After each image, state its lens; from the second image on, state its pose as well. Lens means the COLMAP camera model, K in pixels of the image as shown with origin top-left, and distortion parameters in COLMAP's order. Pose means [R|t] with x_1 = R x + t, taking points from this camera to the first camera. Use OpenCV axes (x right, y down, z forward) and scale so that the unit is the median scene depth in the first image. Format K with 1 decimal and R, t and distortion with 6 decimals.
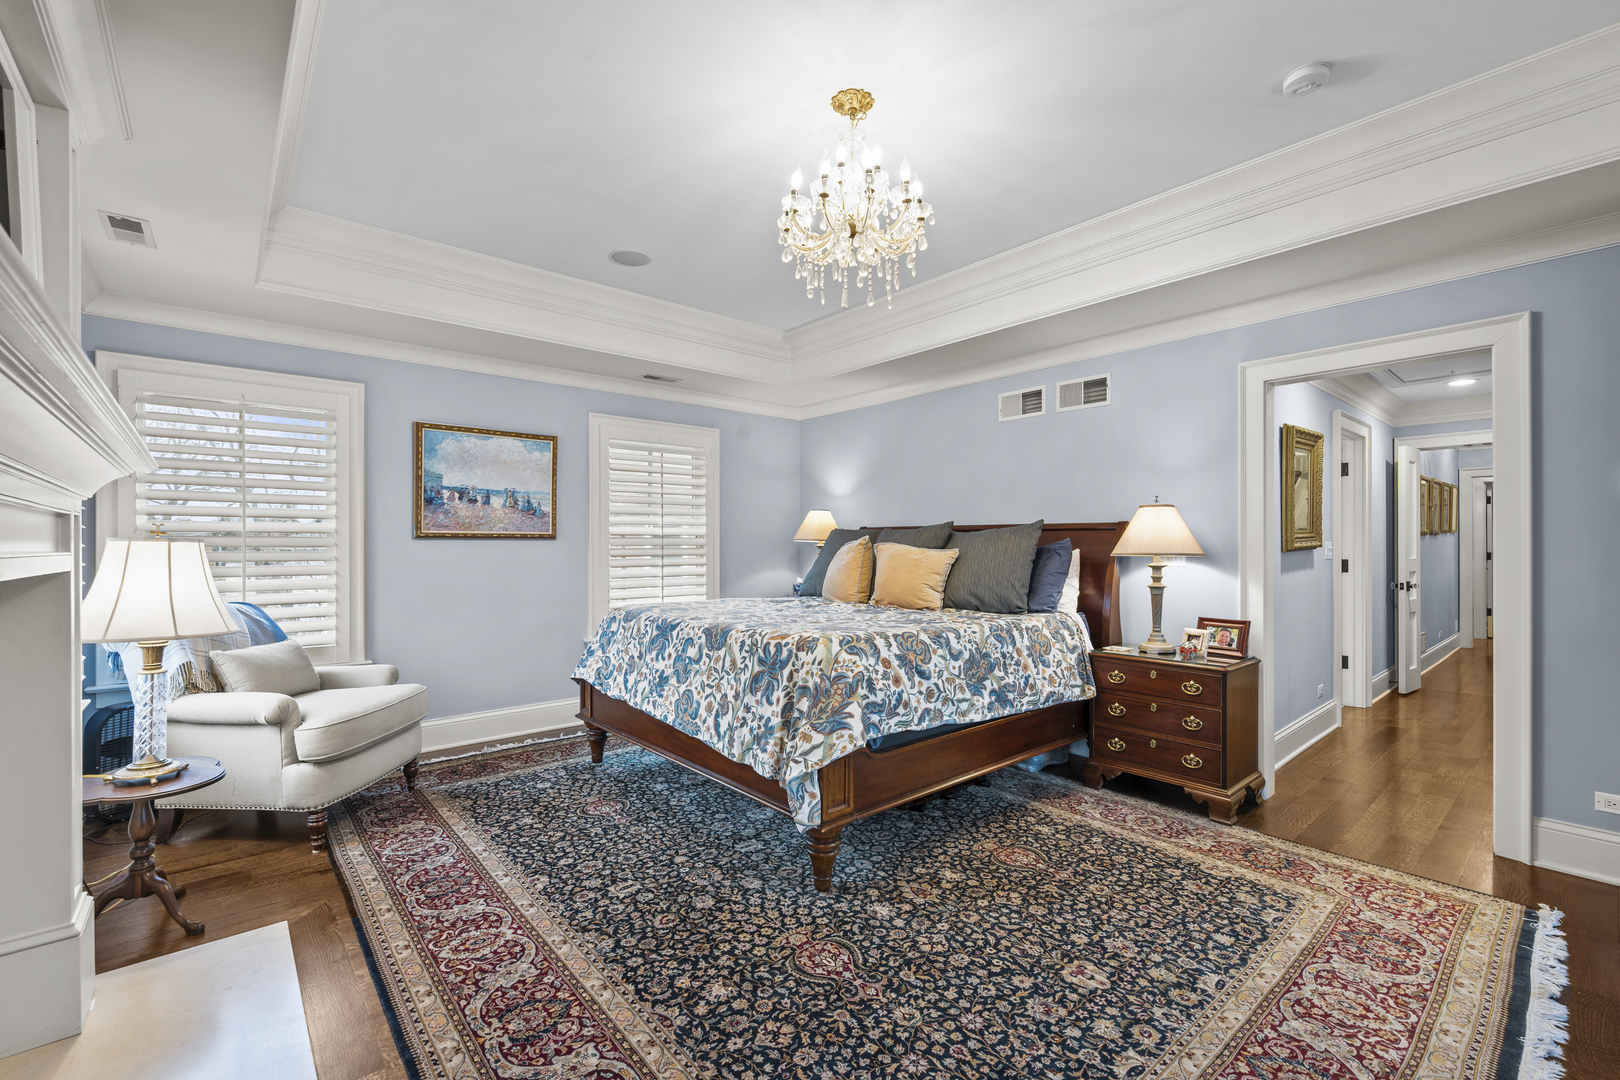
lens RADIAL K [[663.0, 0, 814.4], [0, 663.0, 541.2], [0, 0, 1]] dist [0.000382, 0.000206]
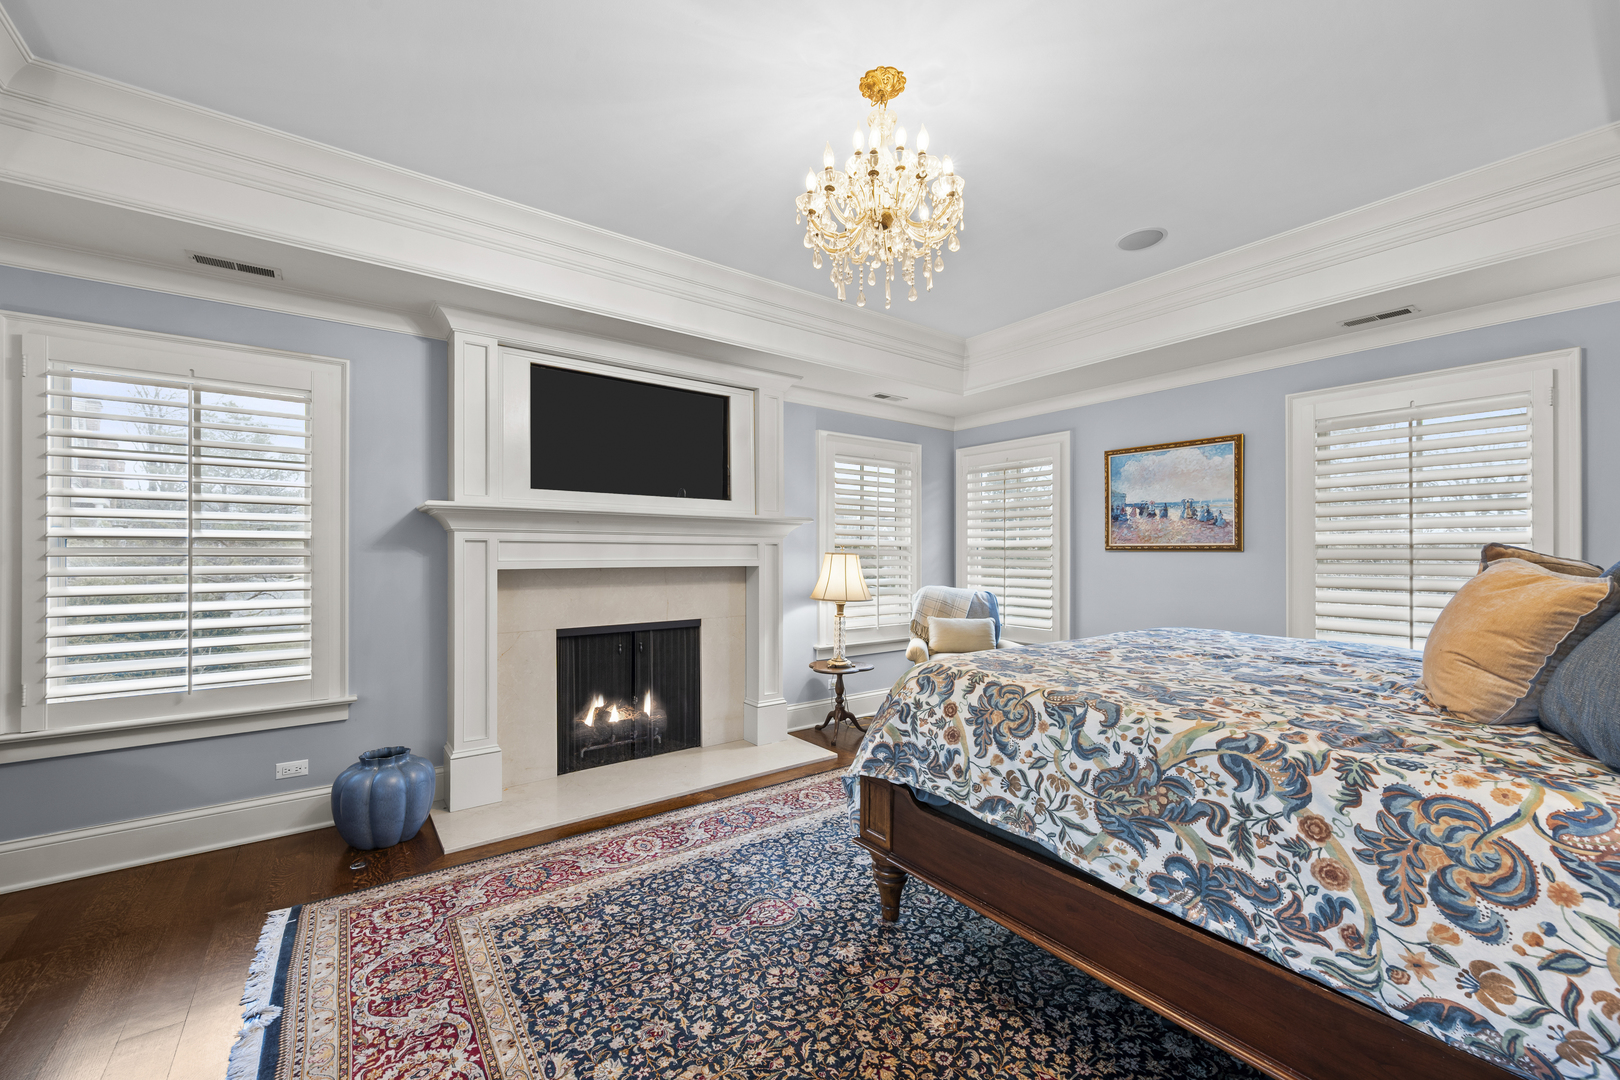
lens RADIAL K [[637.2, 0, 823.4], [0, 637.2, 549.9], [0, 0, 1]] dist [-0.000194, -0.000096]
pose [[-0.035243, -0.003622, -0.999372, 0.762014], [0.002195, 0.999991, -0.003702, -0.003914], [0.999376, -0.002324, -0.035235, 0.760329]]
